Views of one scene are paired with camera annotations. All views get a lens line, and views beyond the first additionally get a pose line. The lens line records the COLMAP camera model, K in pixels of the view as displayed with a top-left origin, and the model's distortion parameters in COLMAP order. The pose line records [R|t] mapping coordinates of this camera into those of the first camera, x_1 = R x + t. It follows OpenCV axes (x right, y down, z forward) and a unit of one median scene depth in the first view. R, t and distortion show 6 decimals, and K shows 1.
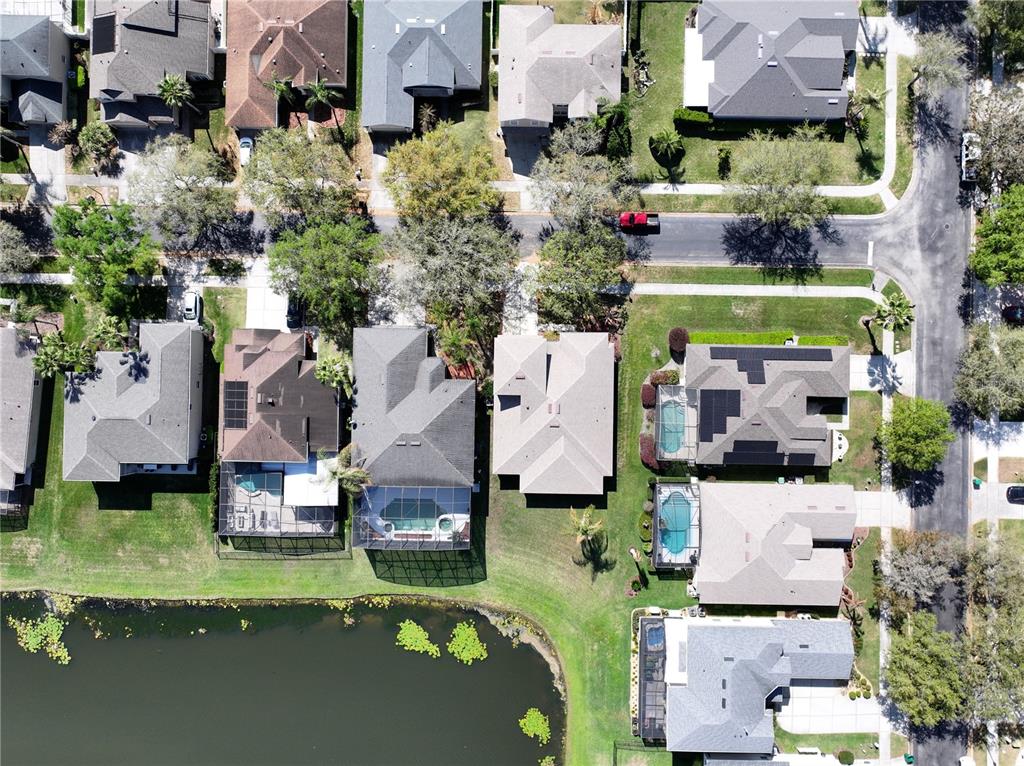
lens RADIAL K [[828.6, 0, 512.0], [0, 828.6, 379.4], [0, 0, 1]] dist [-0.011382, 0.025596]
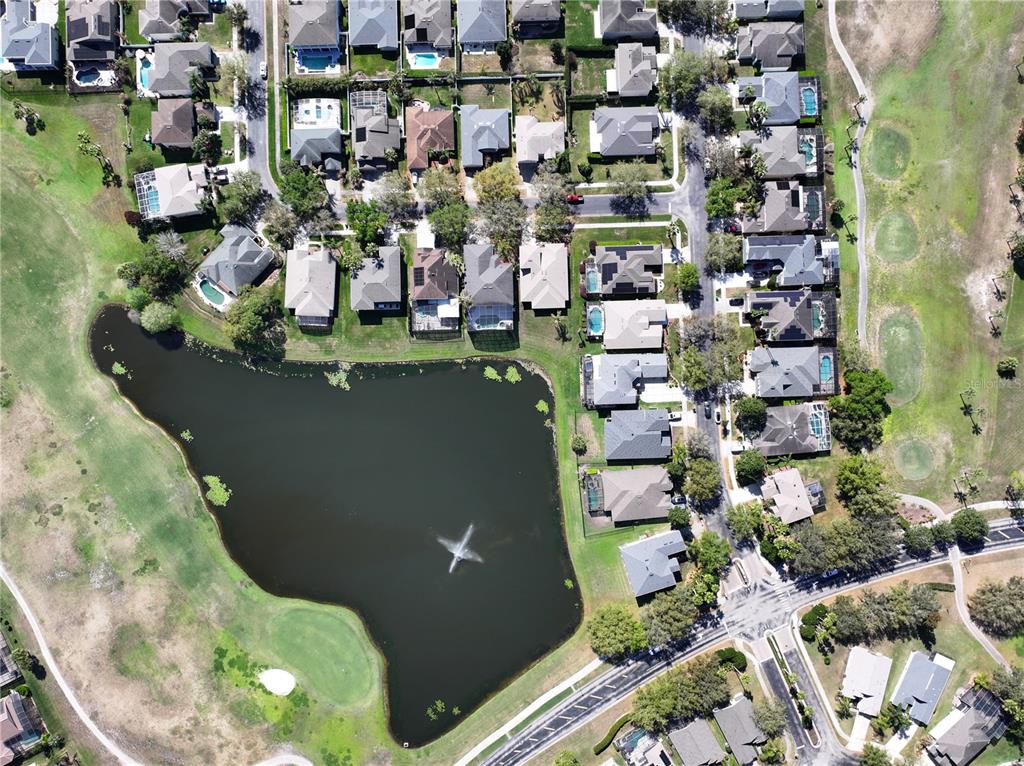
lens RADIAL K [[828.6, 0, 511.8], [0, 828.6, 386.2], [0, 0, 1]] dist [-0.011382, 0.025596]
pose [[0.999013, -0.044323, 0.002828, -0.067218], [0.044372, 0.998807, -0.020378, 0.410709], [-0.001921, 0.020484, 0.999788, -1.463272]]
